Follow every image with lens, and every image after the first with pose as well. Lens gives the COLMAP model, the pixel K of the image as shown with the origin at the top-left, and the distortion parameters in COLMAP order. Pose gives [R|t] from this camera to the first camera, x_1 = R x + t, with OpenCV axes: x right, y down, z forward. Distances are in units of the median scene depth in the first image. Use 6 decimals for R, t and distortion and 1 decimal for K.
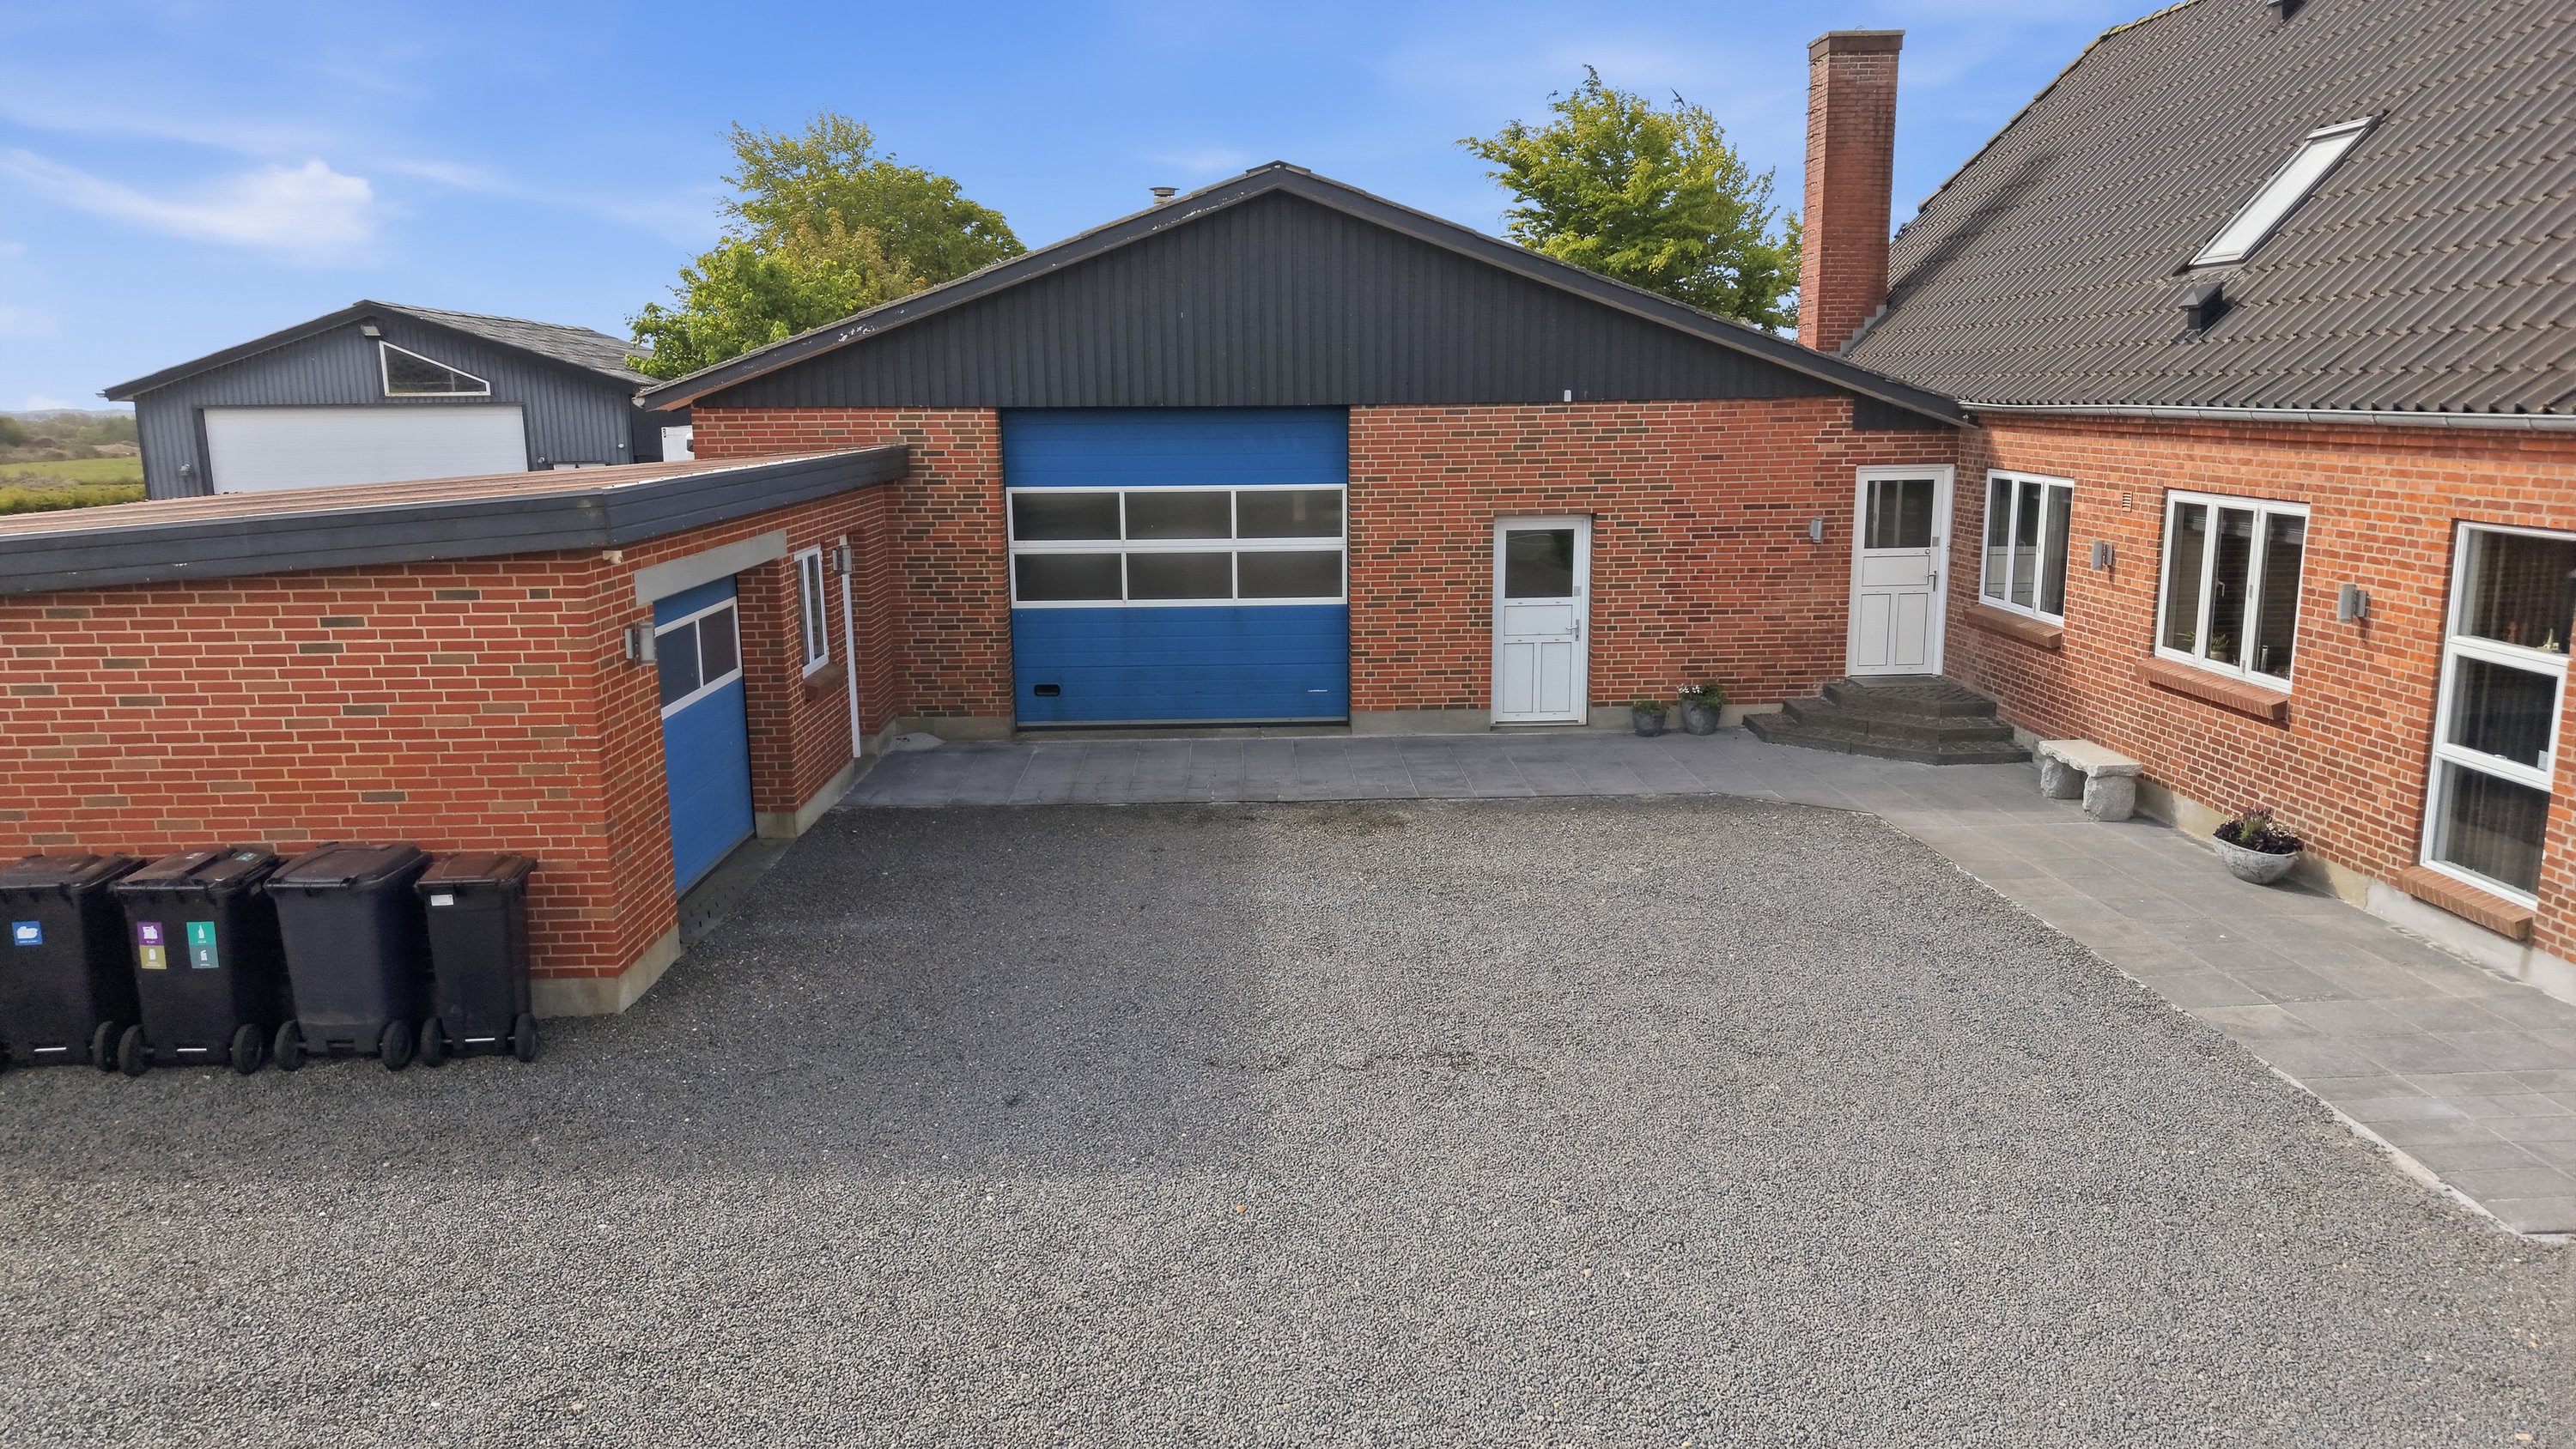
lens RADIAL K [[1726.1, 0, 1285.7], [0, 1726.1, 699.6], [0, 0, 1]] dist [0.039248, -0.043353]
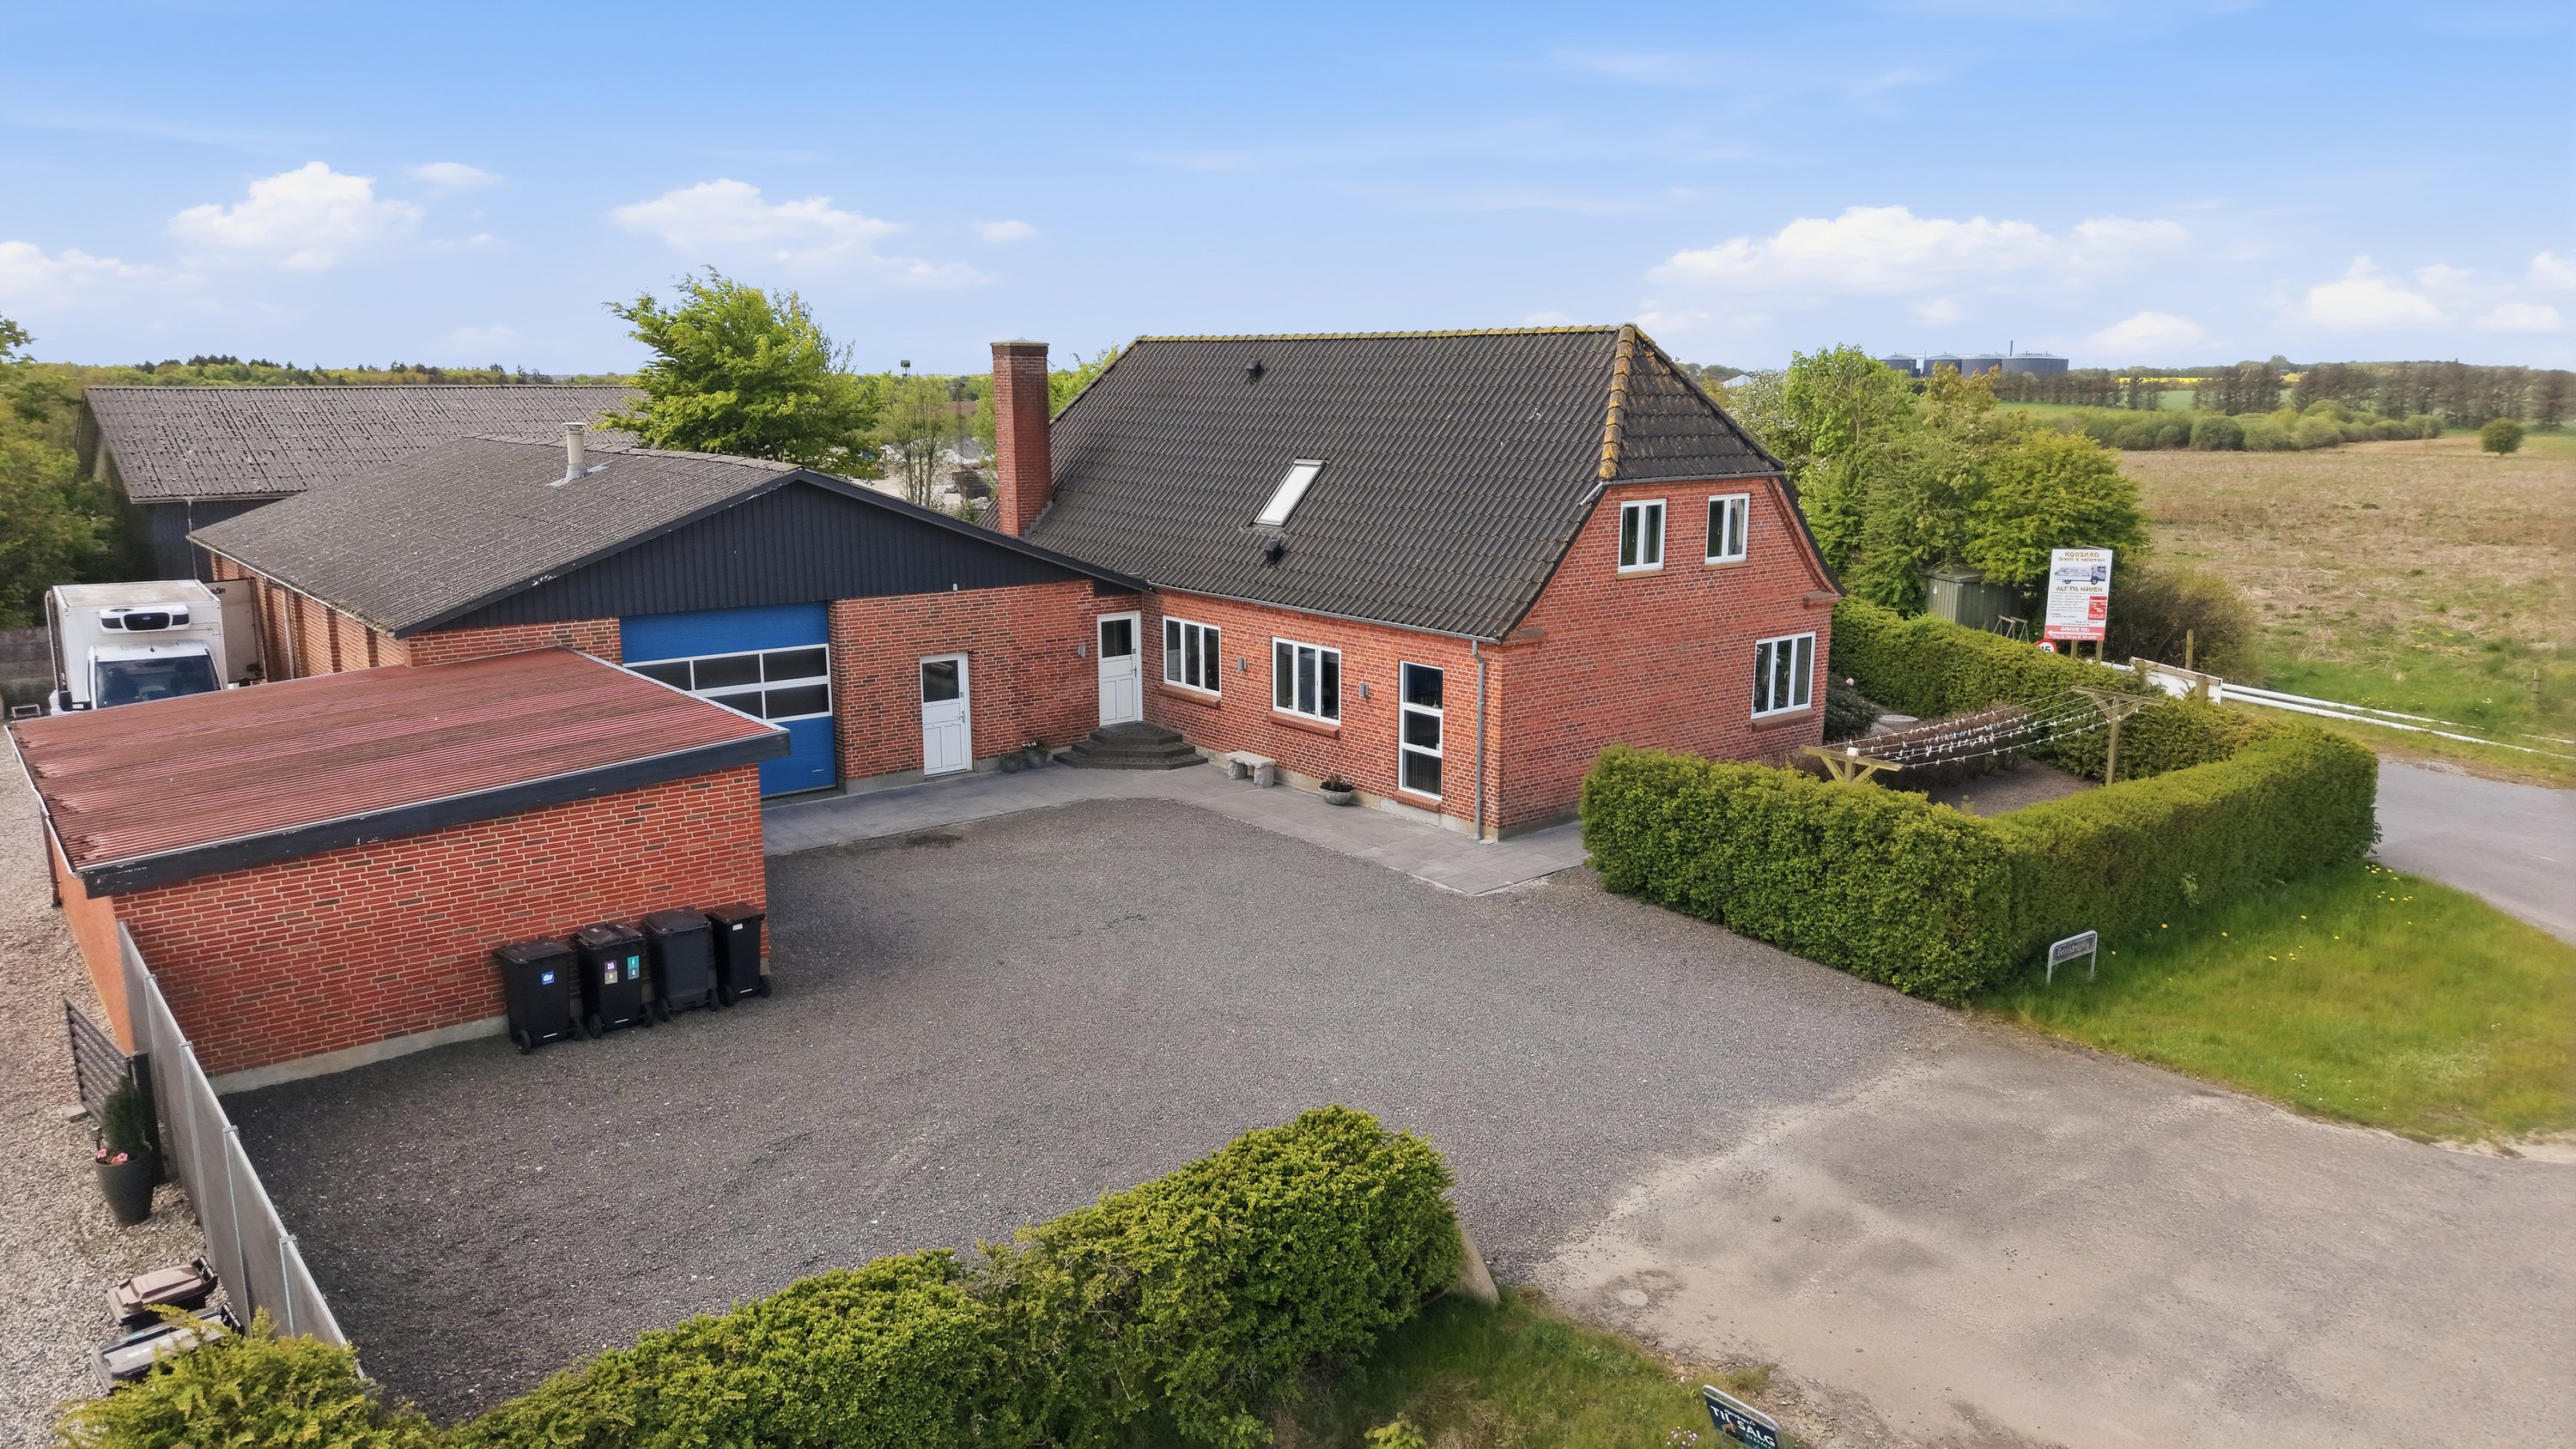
lens RADIAL K [[1726.1, 0, 1279.8], [0, 1726.1, 731.7], [0, 0, 1]] dist [0.039248, -0.043353]
pose [[0.789919, -0.111084, 0.603066, -0.656901], [0.095429, 0.993742, 0.058049, -0.100070], [-0.605740, 0.011695, 0.795576, -0.603723]]
